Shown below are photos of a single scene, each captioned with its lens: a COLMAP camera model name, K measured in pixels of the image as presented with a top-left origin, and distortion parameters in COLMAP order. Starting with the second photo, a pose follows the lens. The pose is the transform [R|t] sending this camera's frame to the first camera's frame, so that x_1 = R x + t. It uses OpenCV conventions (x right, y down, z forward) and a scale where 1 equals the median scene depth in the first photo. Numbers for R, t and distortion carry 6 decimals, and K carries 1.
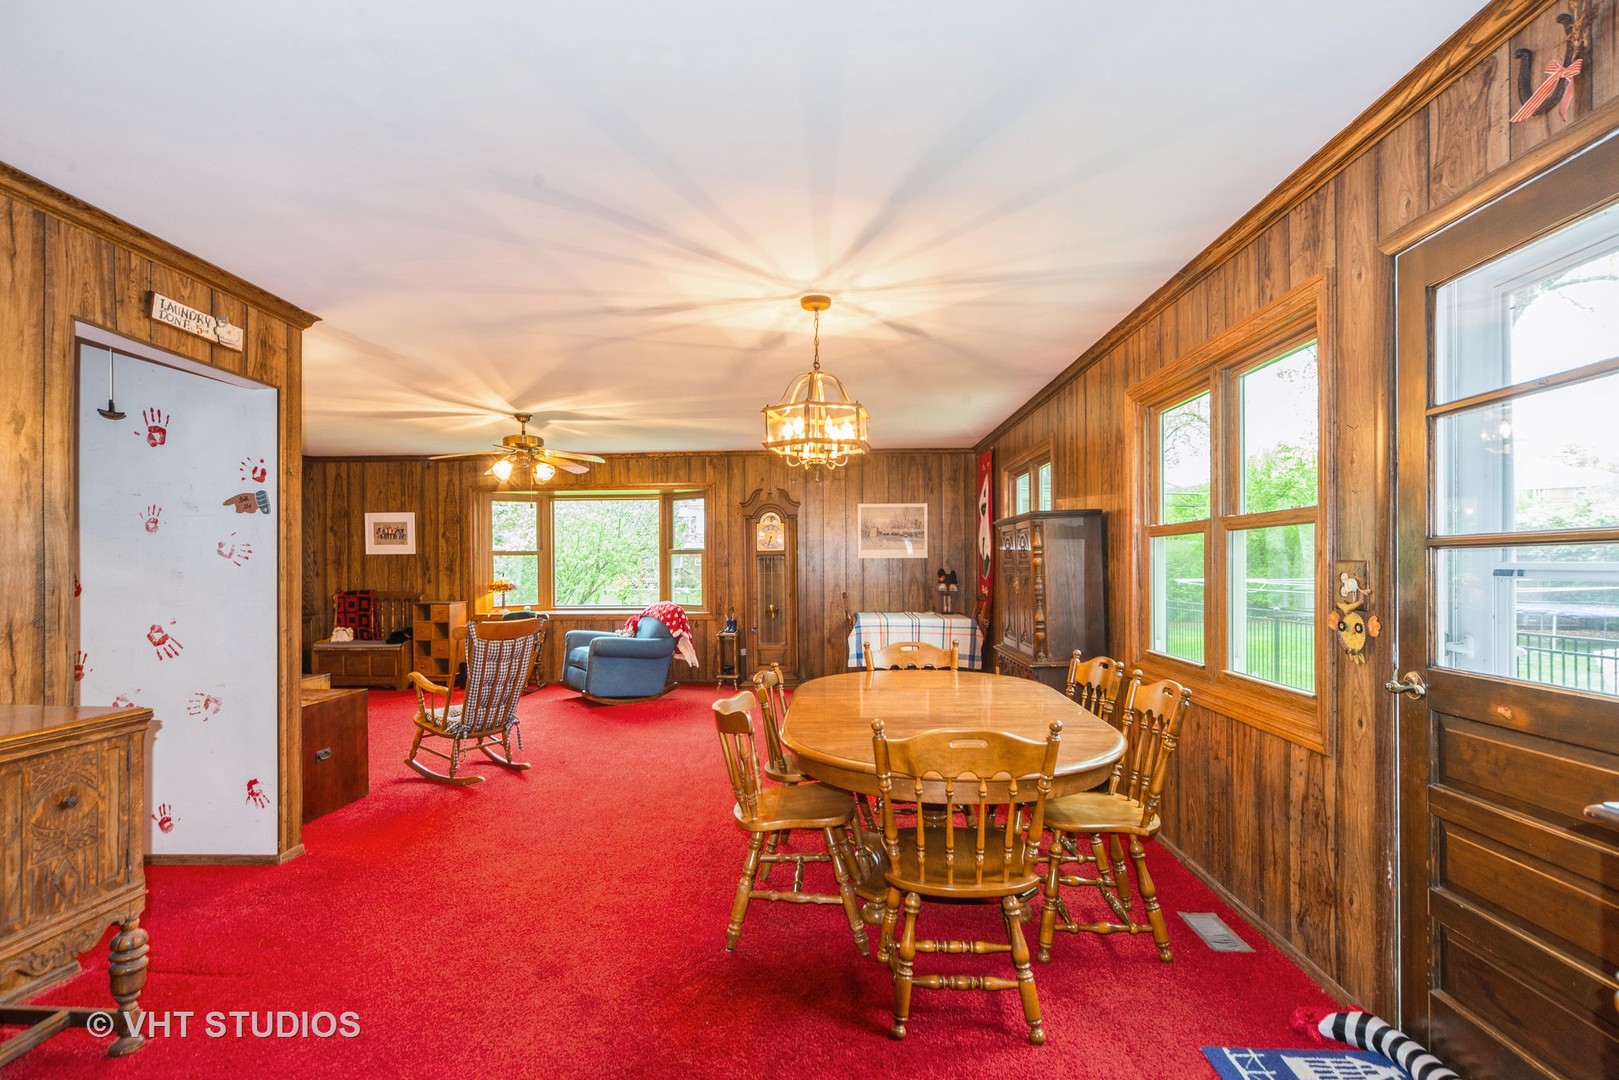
lens RADIAL K [[828.9, 0, 806.6], [0, 828.9, 548.7], [0, 0, 1]] dist [0.003051, 0.000481]
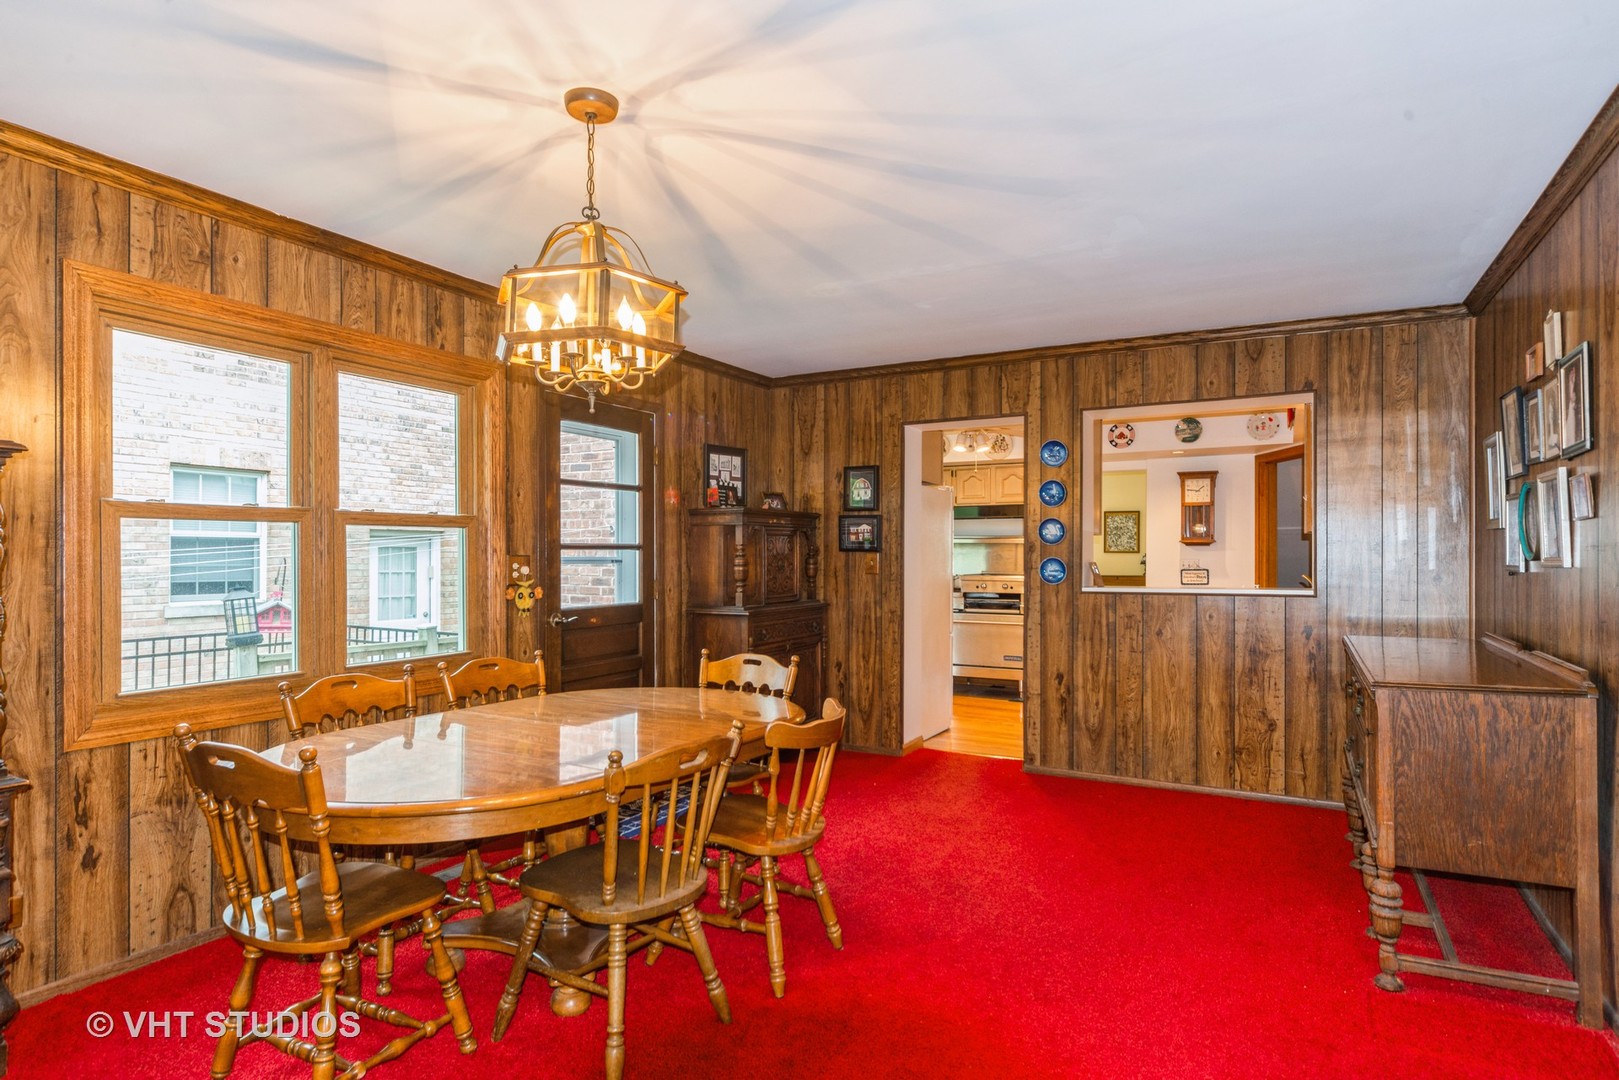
lens RADIAL K [[913.8, 0, 804.4], [0, 913.8, 552.8], [0, 0, 1]] dist [-0.003474, -0.000264]
pose [[-0.902505, 0.022441, 0.430094, -0.434682], [0.012404, 0.999582, -0.026126, 0.044717], [-0.430500, -0.018244, -0.902406, 1.654267]]
